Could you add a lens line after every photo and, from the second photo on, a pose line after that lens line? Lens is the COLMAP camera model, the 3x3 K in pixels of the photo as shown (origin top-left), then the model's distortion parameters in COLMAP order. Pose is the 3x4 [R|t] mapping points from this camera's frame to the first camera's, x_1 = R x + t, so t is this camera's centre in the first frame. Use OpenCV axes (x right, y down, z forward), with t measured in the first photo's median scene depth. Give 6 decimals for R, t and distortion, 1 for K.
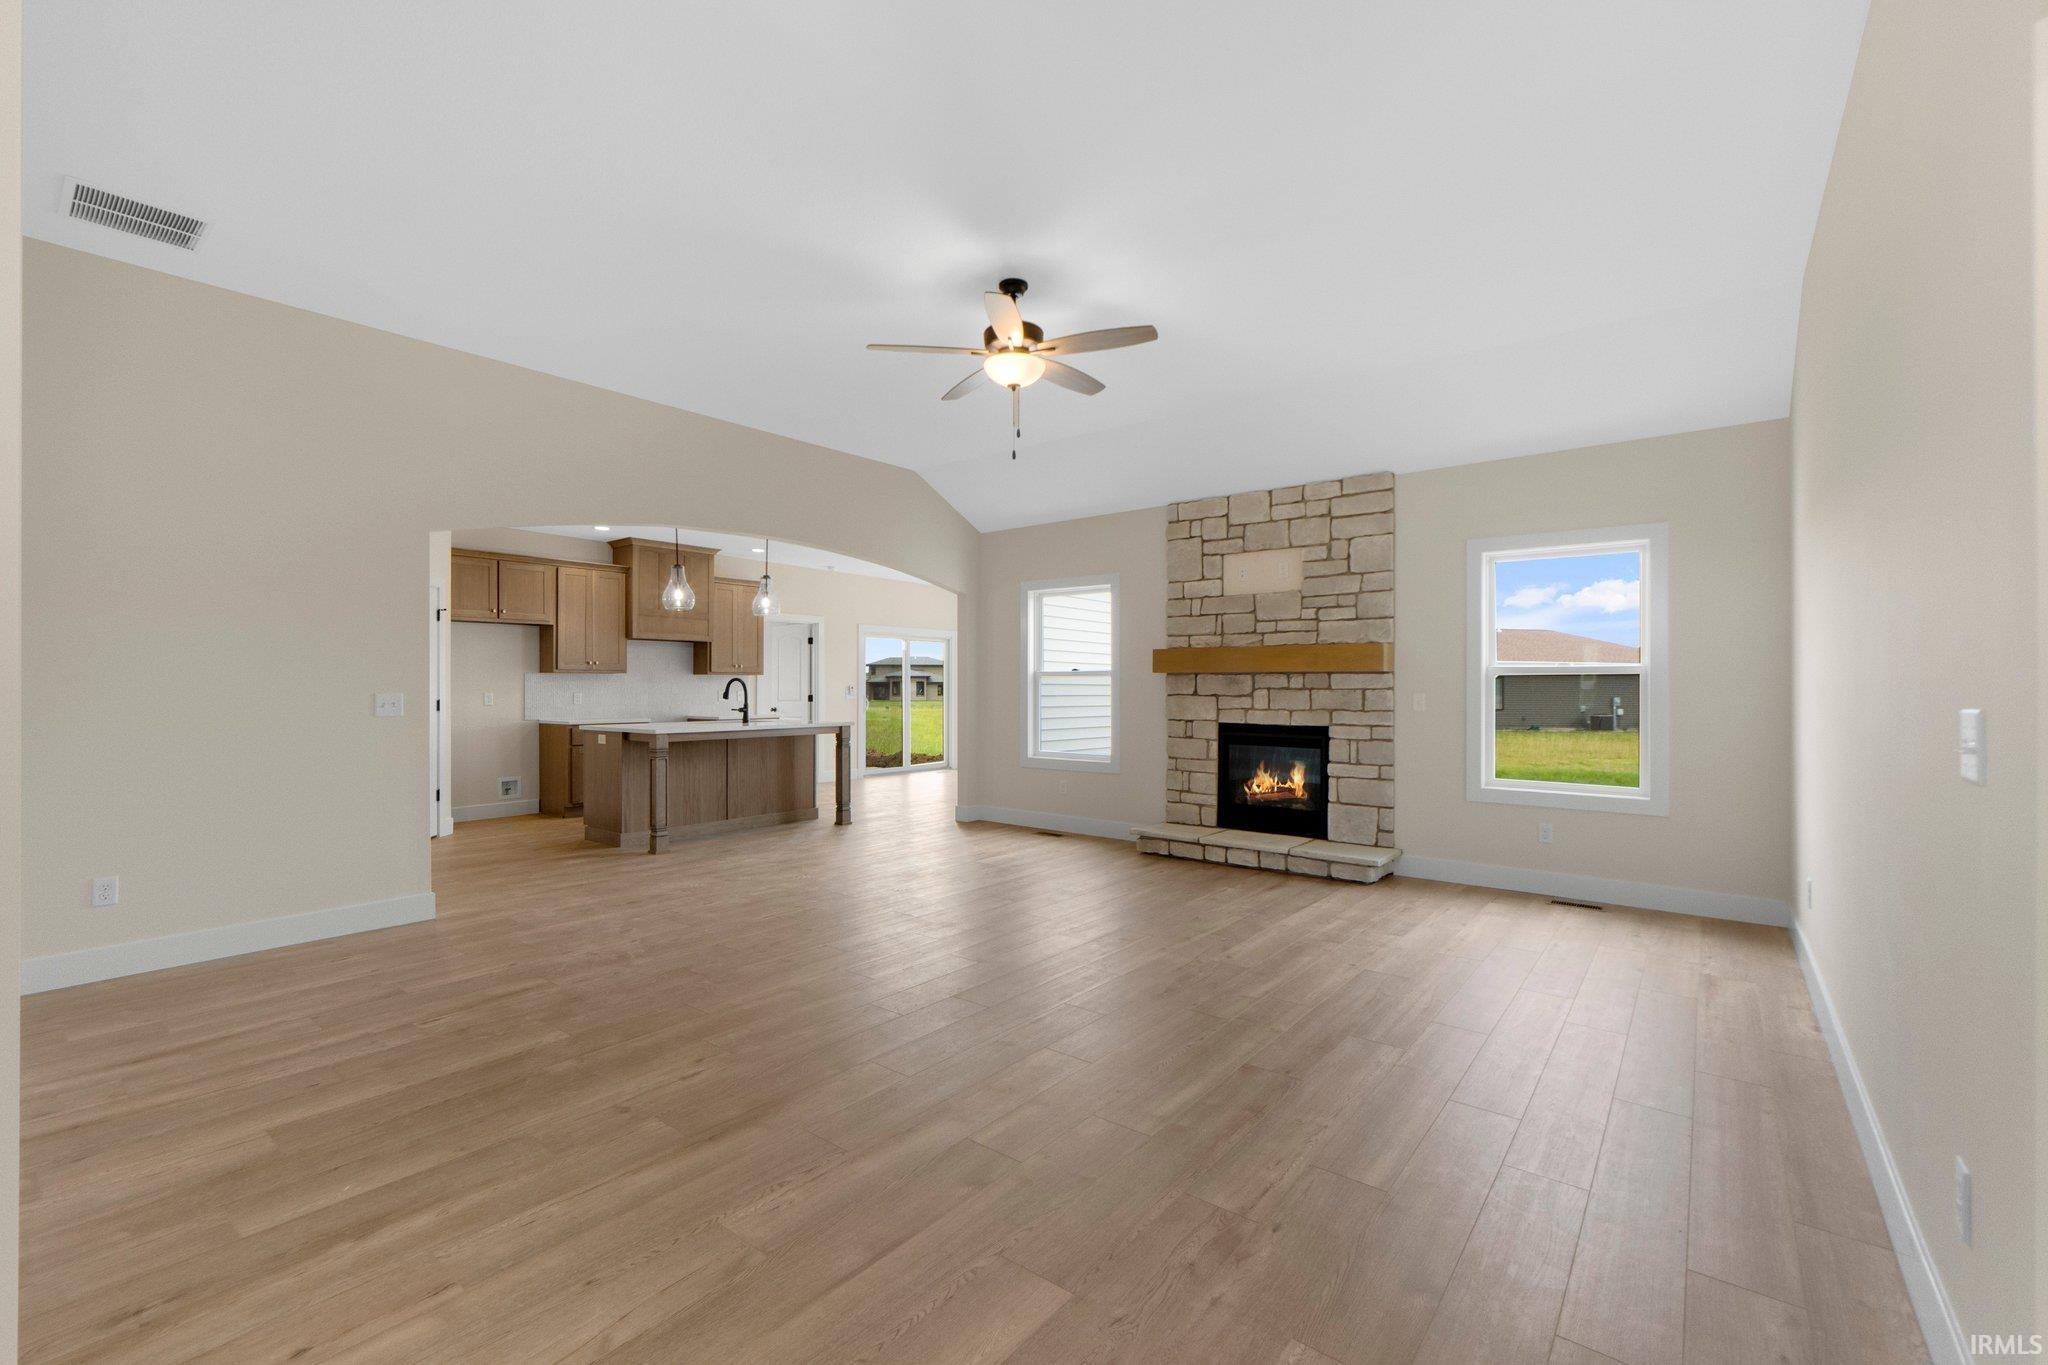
lens RADIAL K [[873.9, 0, 1024.0], [0, 873.9, 682.5], [0, 0, 1]] dist [0.000820, 0.000353]
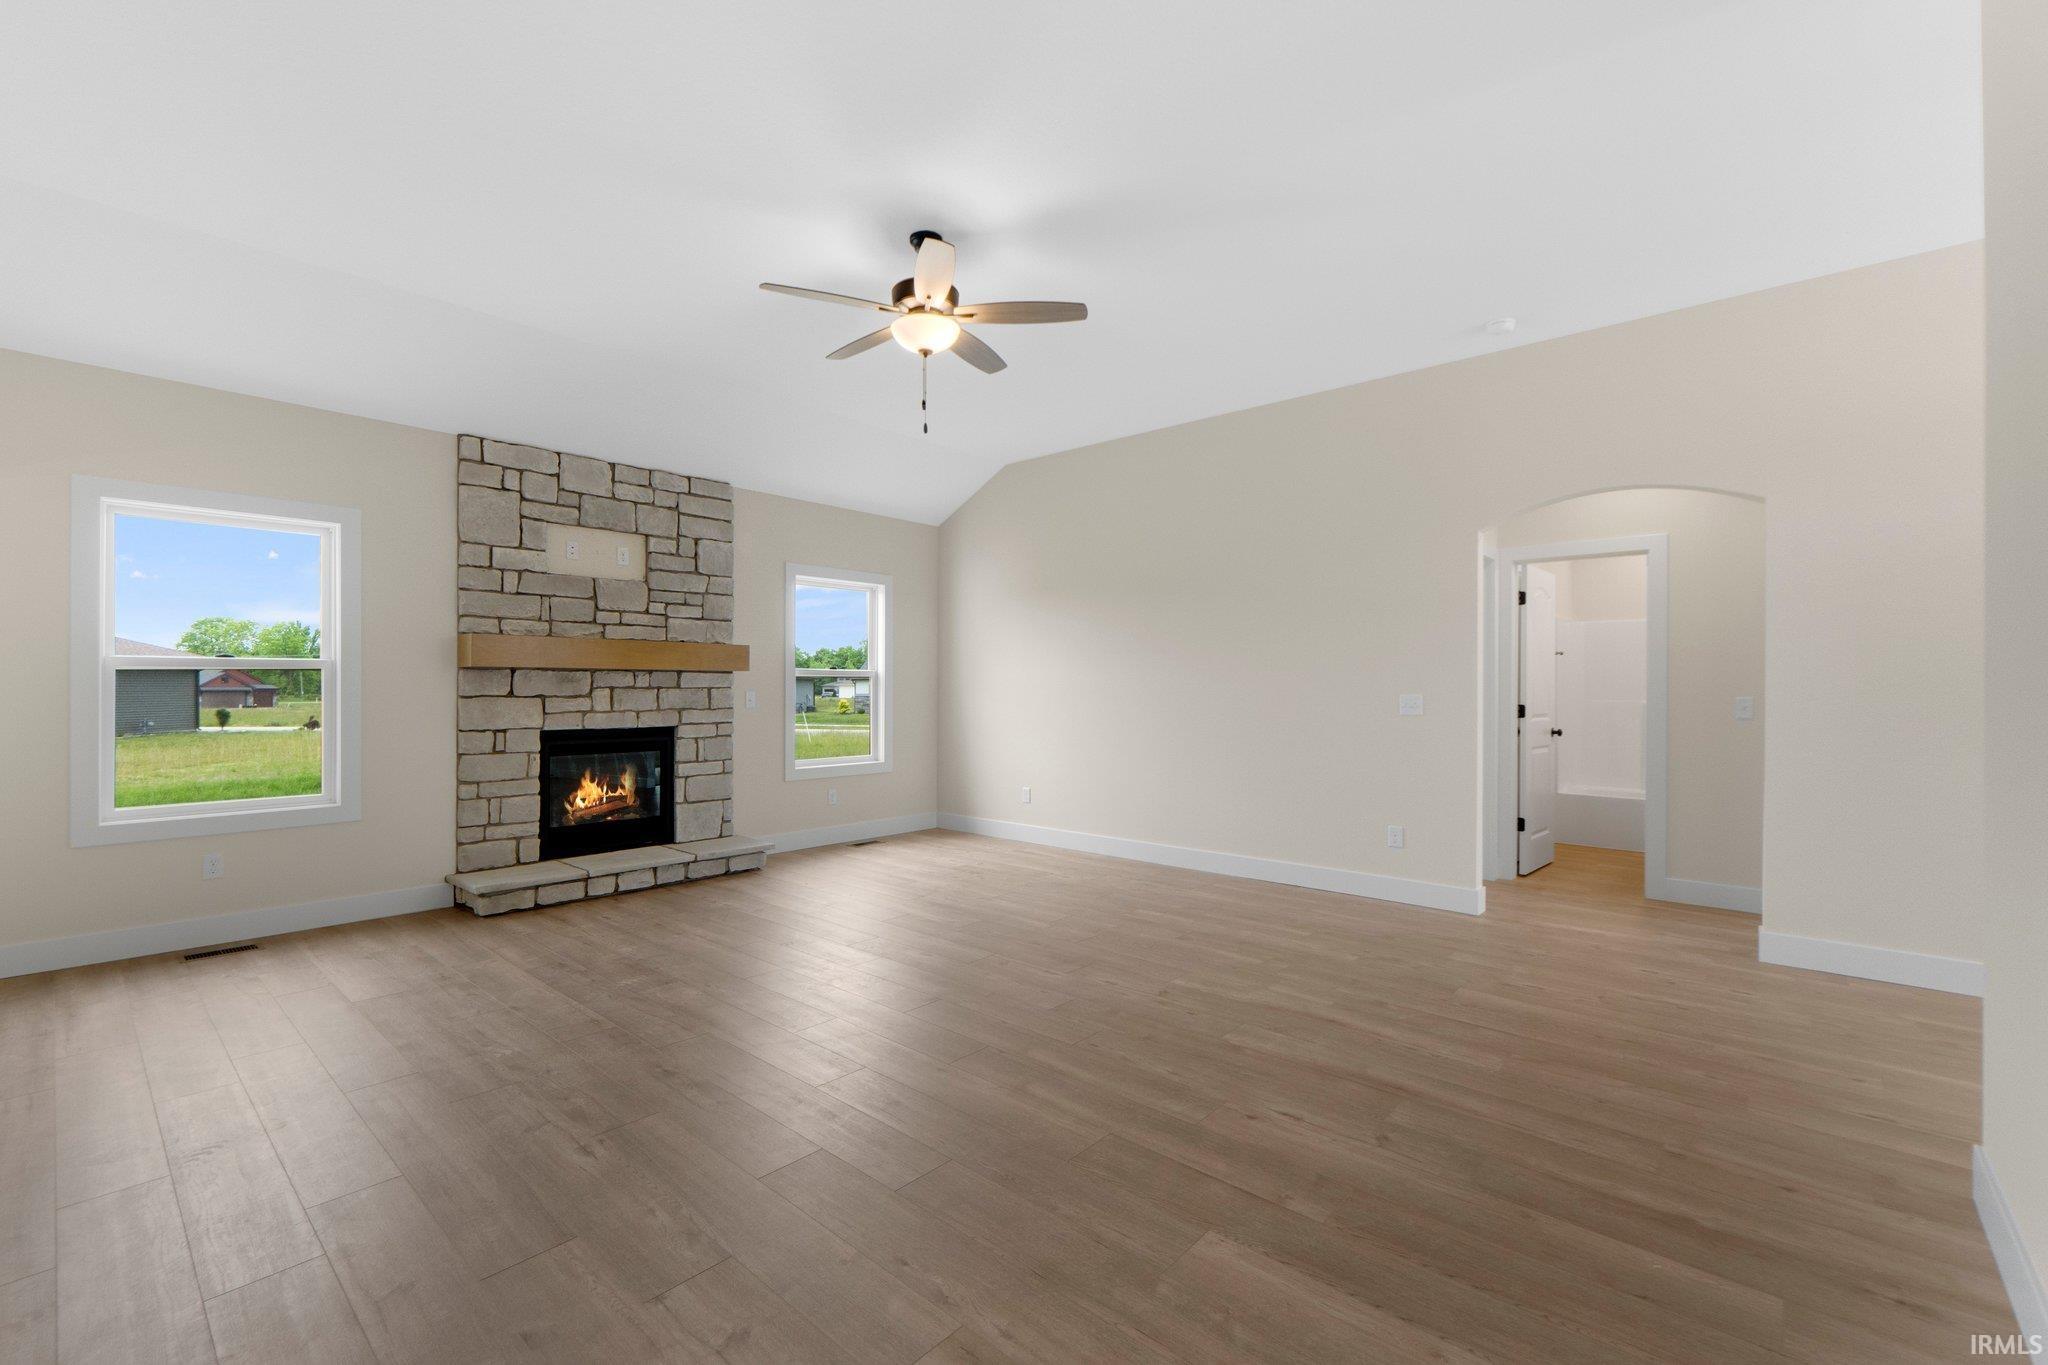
lens RADIAL K [[865.9, 0, 1017.0], [0, 865.9, 686.3], [0, 0, 1]] dist [-0.002241, -0.000481]
pose [[0.058931, -0.001229, 0.998261, -0.563915], [-0.007110, 0.999973, 0.001651, 0.001200], [-0.998237, -0.007195, 0.058921, 0.536750]]
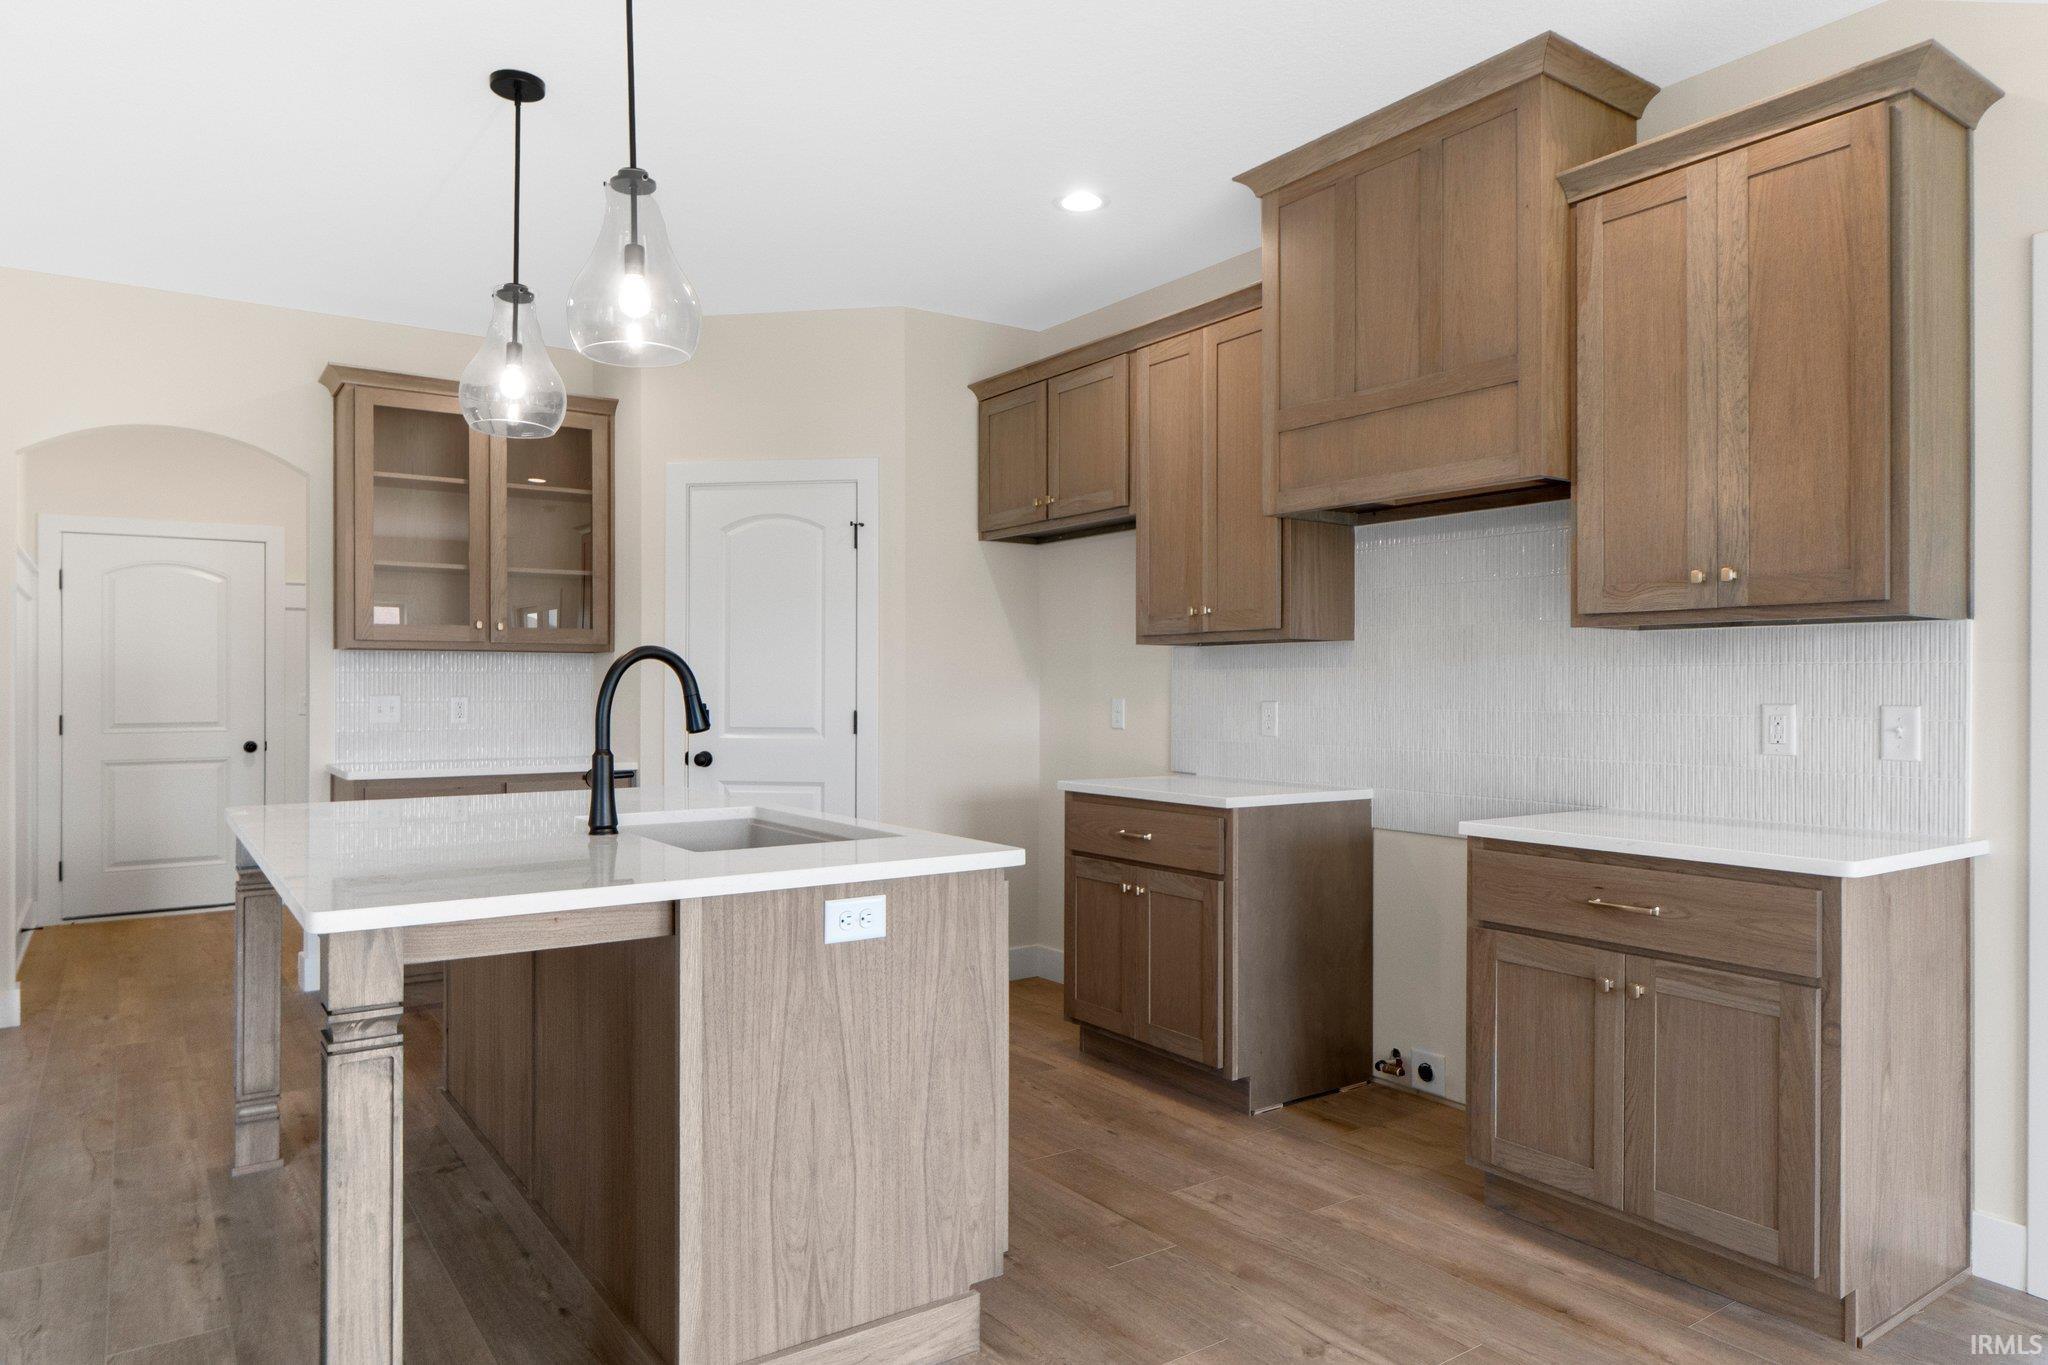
lens RADIAL K [[1279.2, 0, 1024.0], [0, 1279.2, 682.5], [0, 0, 1]] dist [0.001748, 0.000639]
pose [[-0.289160, -0.006584, -0.957258, -0.020532], [0.005780, 0.999946, -0.008623, 0.010625], [0.957263, -0.008026, -0.289107, 1.470820]]
